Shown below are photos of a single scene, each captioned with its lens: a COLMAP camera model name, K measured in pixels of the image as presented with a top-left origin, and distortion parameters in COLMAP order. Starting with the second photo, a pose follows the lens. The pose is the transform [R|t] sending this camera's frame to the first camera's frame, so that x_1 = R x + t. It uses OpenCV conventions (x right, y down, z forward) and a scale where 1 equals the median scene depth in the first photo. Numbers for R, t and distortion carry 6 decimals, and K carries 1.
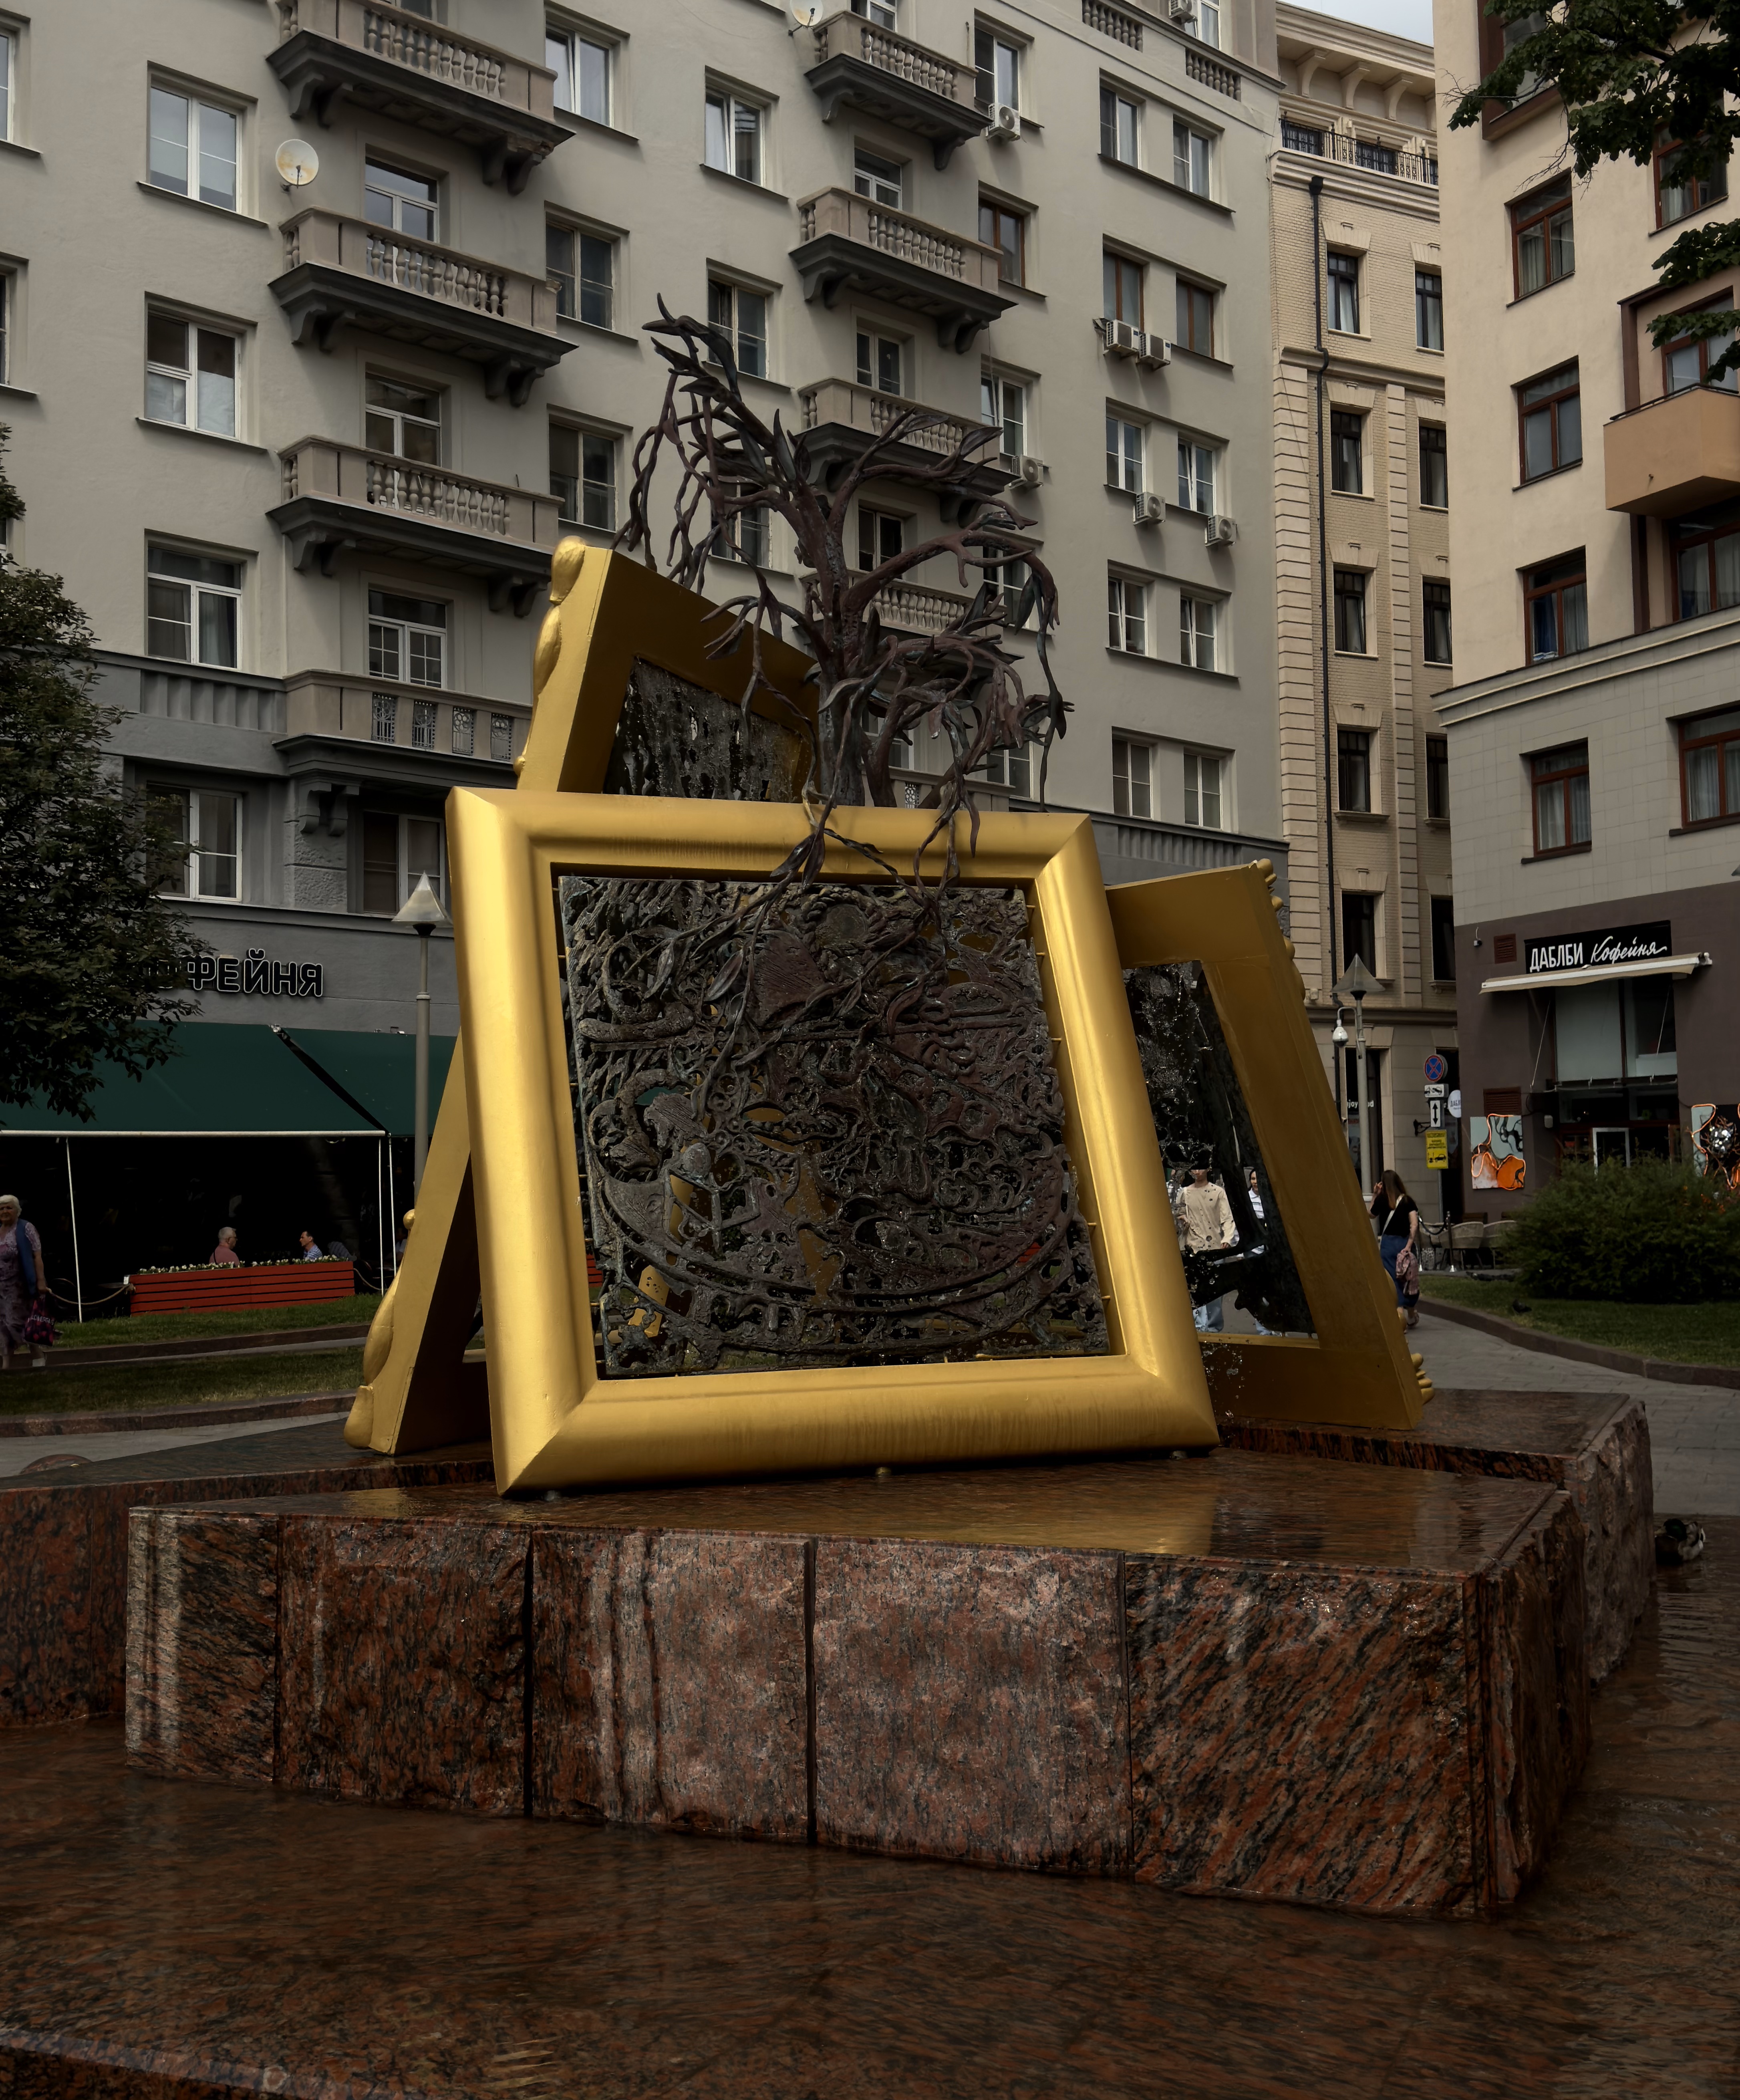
lens RADIAL K [[2277.0, 0, 842.0], [0, 2277.0, 986.2], [0, 0, 1]] dist [0.113551, 0.000000]
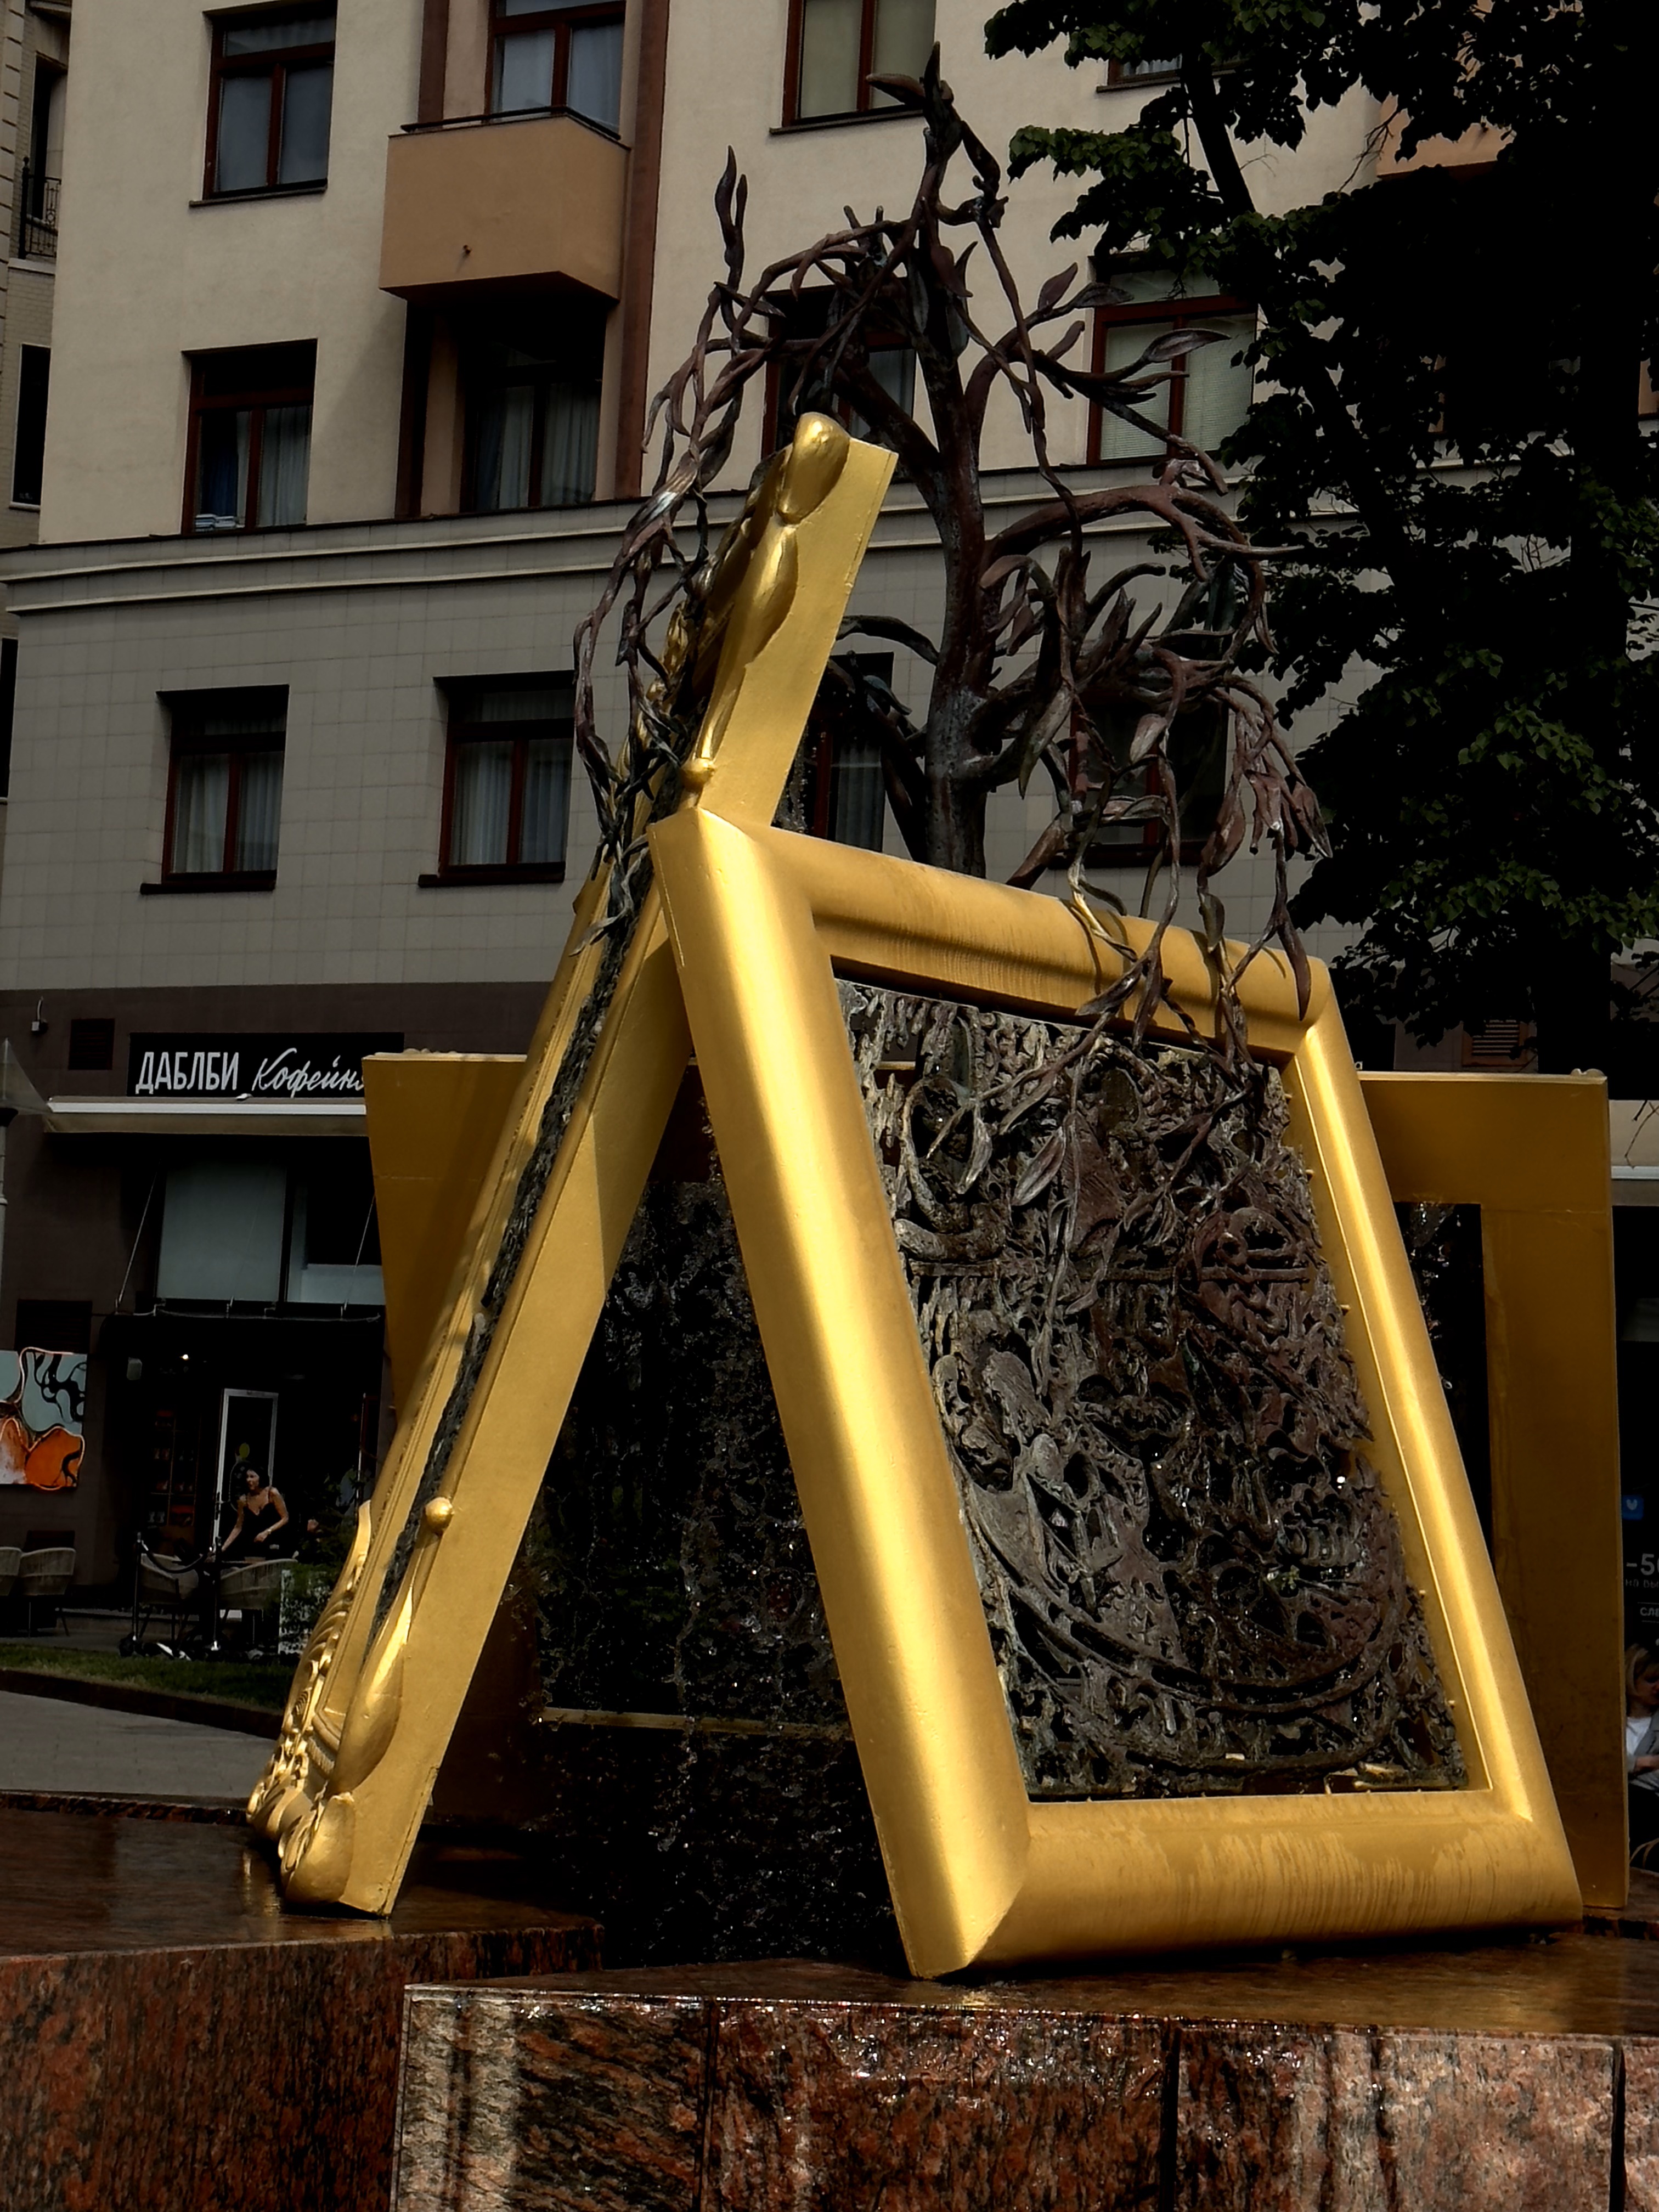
lens RADIAL K [[4607.8, 0, 827.8], [0, 4607.8, 1116.8], [0, 0, 1]] dist [0.148597, 0.000000]
pose [[0.835040, 0.110004, 0.539081, -0.595535], [-0.117365, 0.992871, -0.020805, 0.011015], [-0.537526, -0.045896, 0.841997, -0.031677]]
